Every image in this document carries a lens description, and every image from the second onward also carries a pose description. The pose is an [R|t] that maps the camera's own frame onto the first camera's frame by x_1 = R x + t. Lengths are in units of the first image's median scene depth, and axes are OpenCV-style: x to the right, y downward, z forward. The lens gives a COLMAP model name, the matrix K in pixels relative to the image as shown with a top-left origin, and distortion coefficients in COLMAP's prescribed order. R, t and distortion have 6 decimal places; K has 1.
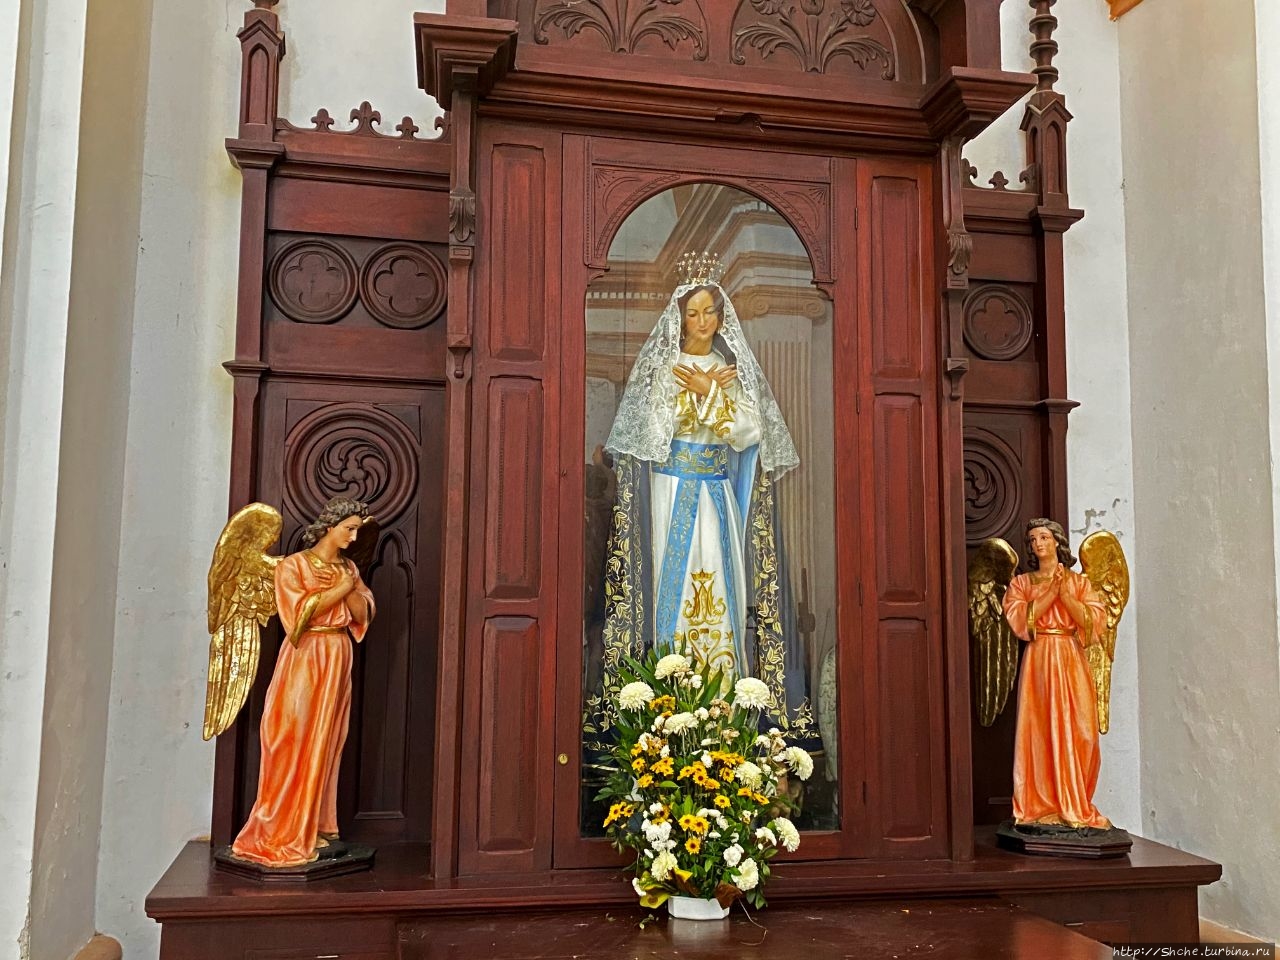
lens RADIAL K [[1229.4, 0, 636.5], [0, 1229.4, 473.3], [0, 0, 1]] dist [0.076904, 0.000000]
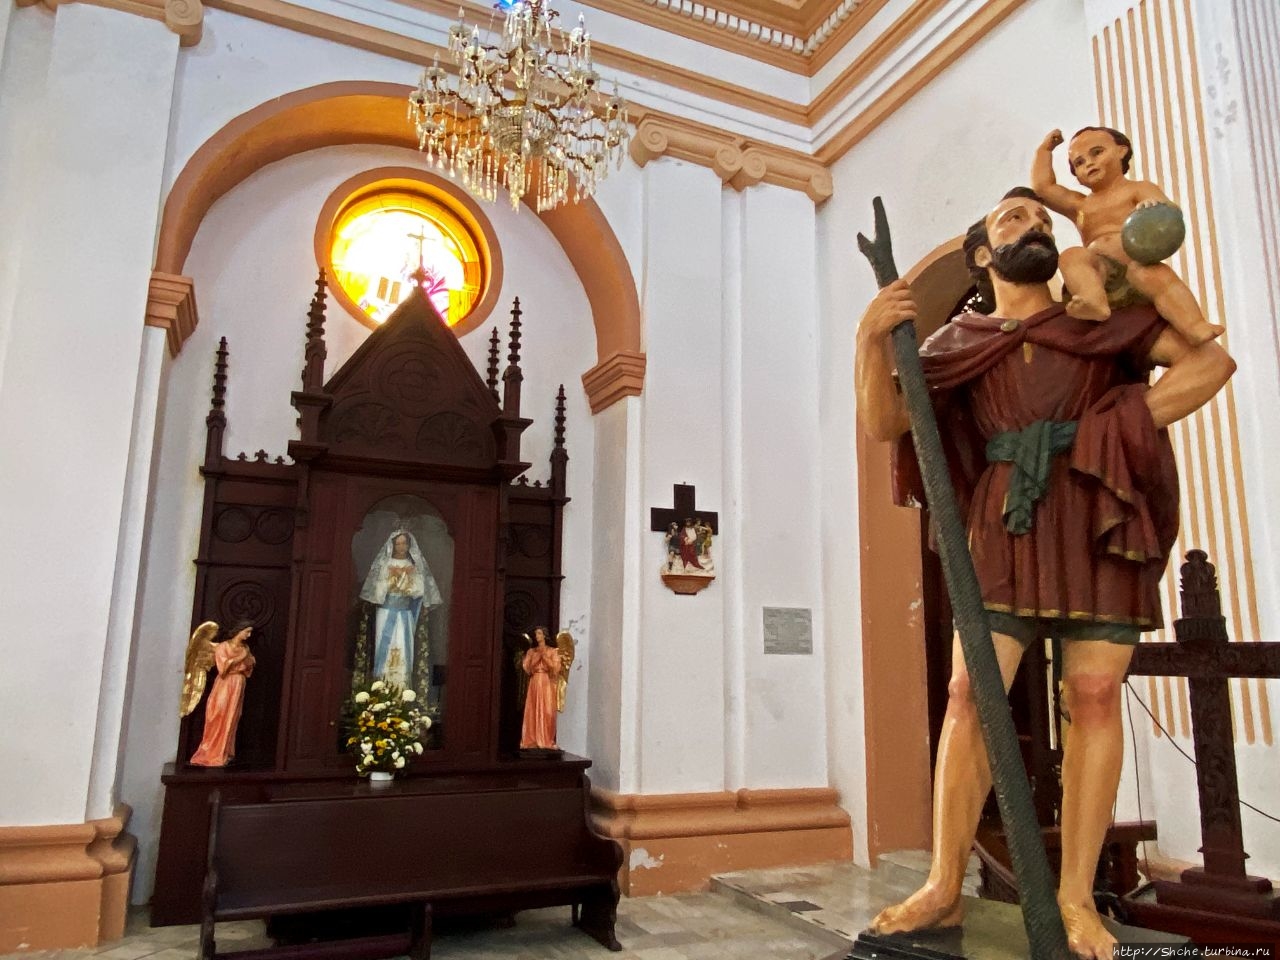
lens RADIAL K [[930.3, 0, 644.6], [0, 930.3, 489.9], [0, 0, 1]] dist [0.042363, -0.005030]
pose [[0.974480, 0.040929, 0.220711, 0.116941], [-0.024787, 0.996844, -0.075419, -0.113628], [-0.223101, 0.068024, 0.972419, -1.010648]]
